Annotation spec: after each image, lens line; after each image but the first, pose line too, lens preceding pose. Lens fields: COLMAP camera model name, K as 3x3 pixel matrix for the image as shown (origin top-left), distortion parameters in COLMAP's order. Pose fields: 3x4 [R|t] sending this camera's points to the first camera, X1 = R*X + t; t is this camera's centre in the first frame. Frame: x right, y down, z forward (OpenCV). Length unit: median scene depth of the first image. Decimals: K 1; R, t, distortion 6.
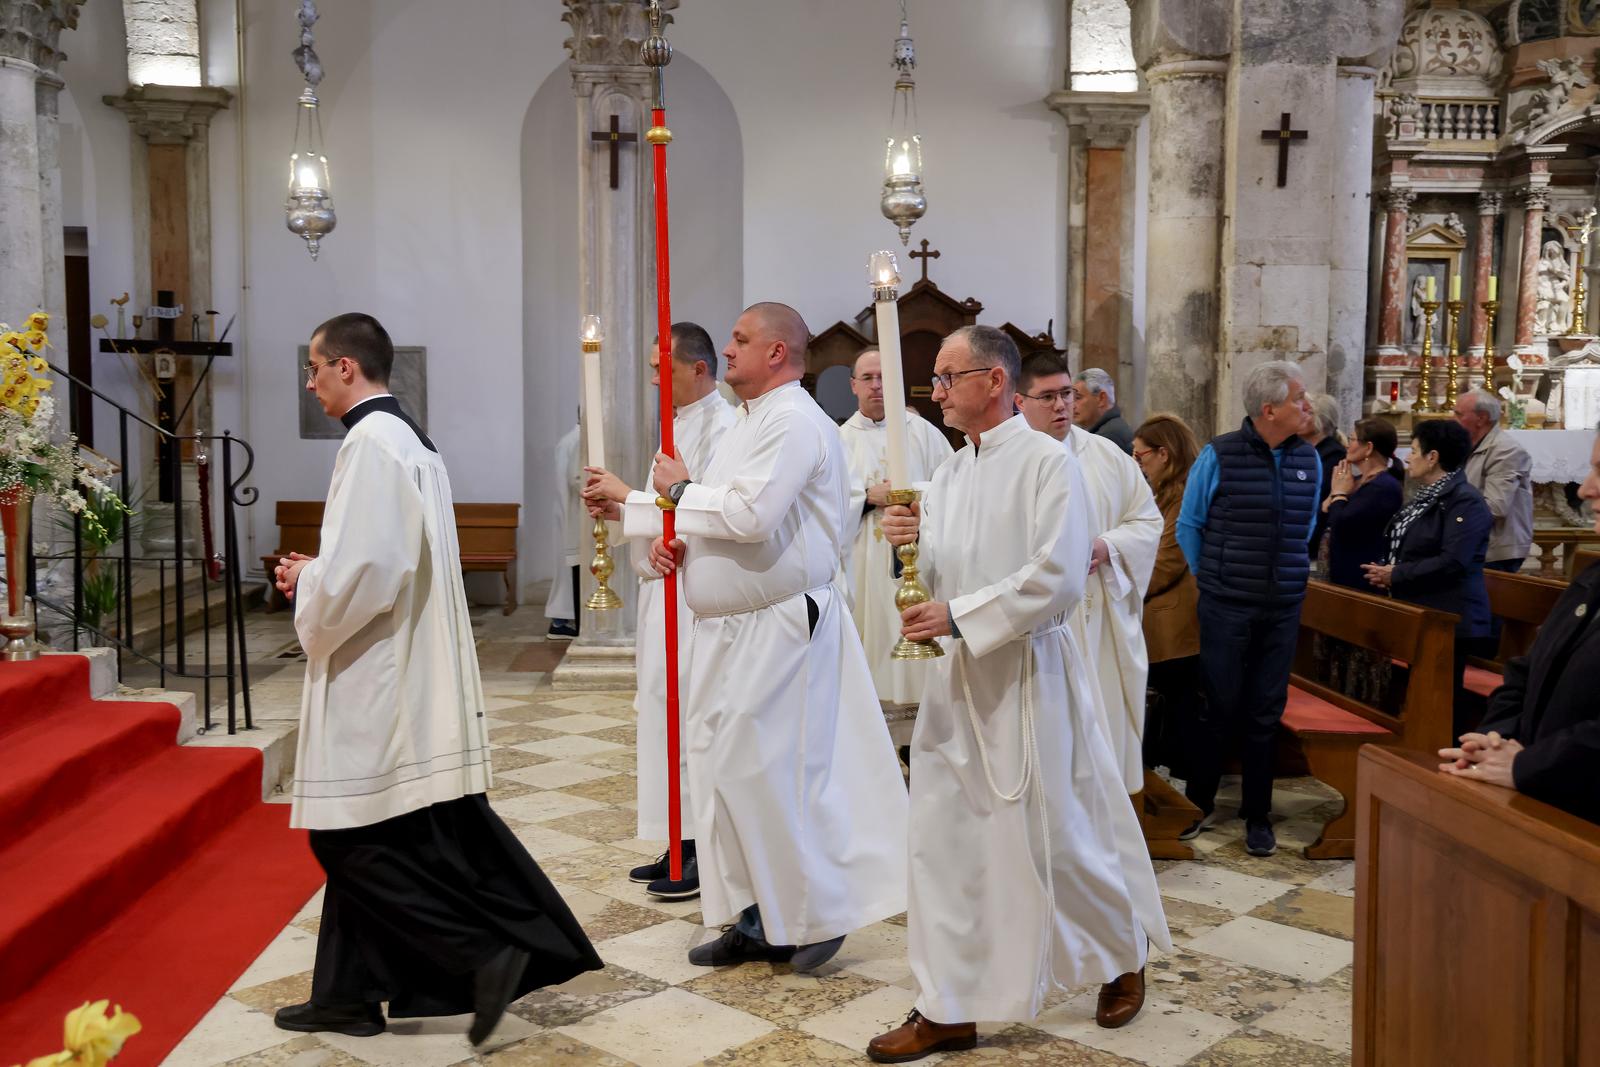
lens RADIAL K [[1561.1, 0, 800.0], [0, 1561.1, 533.5], [0, 0, 1]] dist [-0.003660, 0.144430]
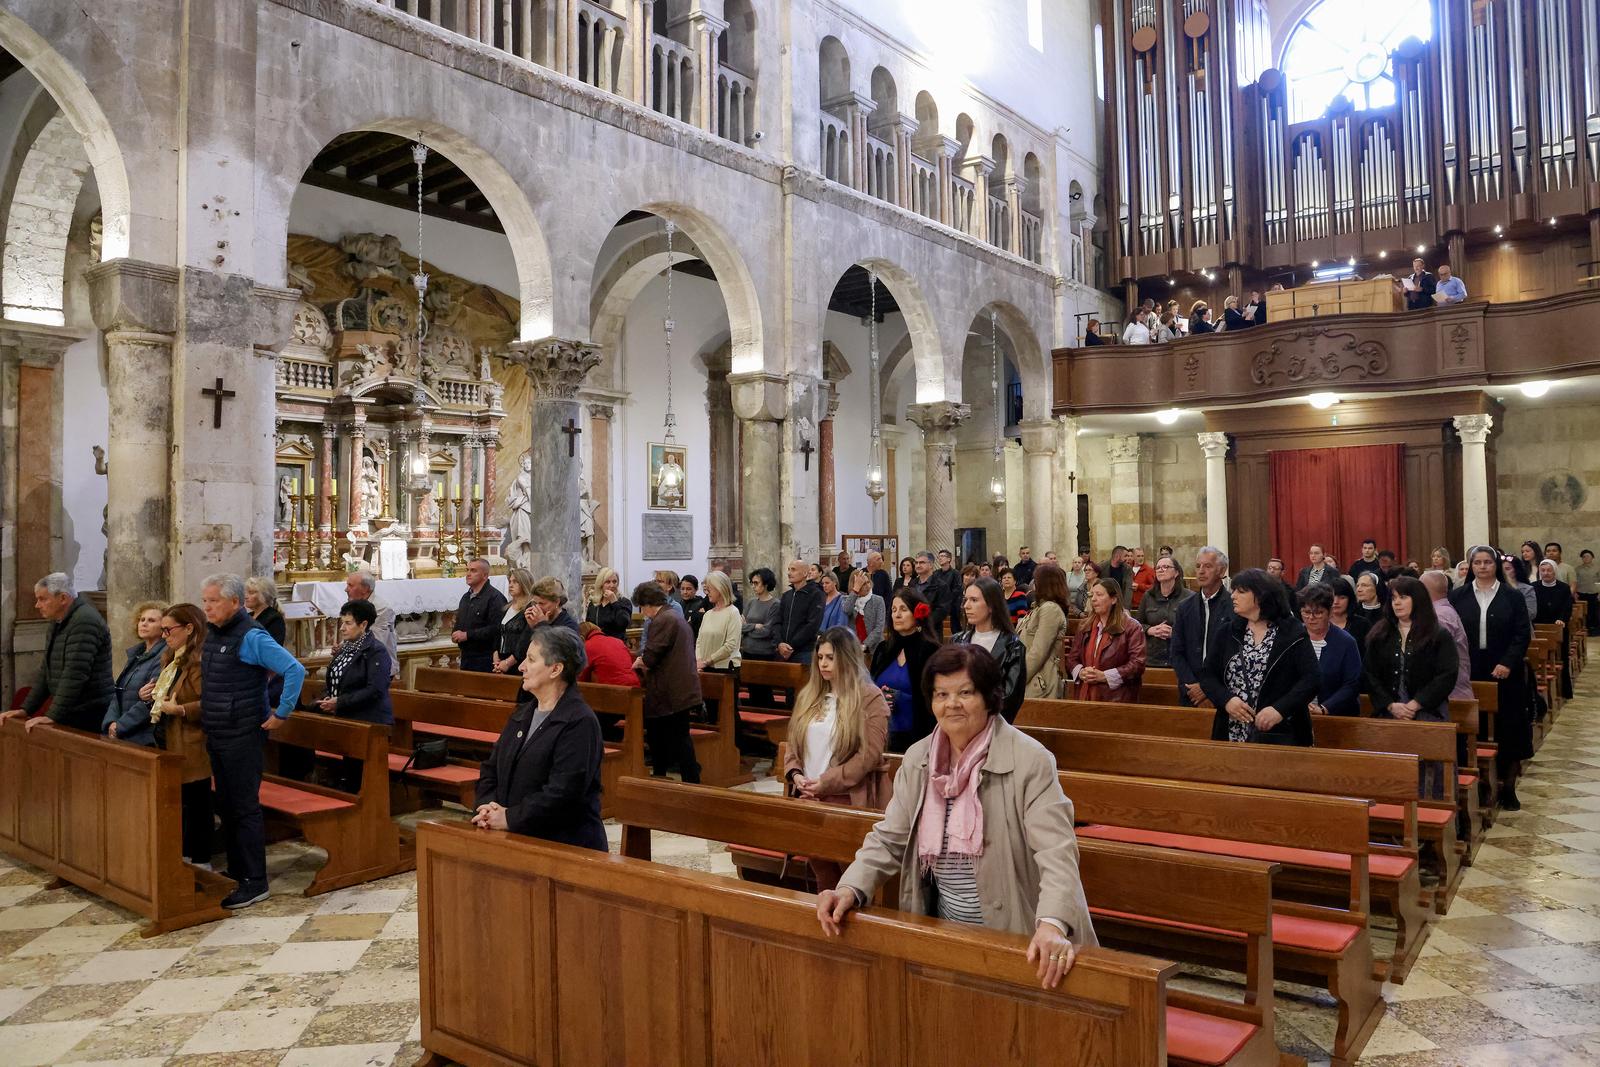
lens RADIAL K [[1132.4, 0, 877.1], [0, 1132.4, 523.5], [0, 0, 1]] dist [-0.091209, 0.048952]
pose [[0.615671, 0.005900, 0.787981, -0.109975], [0.067791, 0.995868, -0.060423, -0.031956], [-0.785082, 0.090619, 0.612727, -0.079119]]
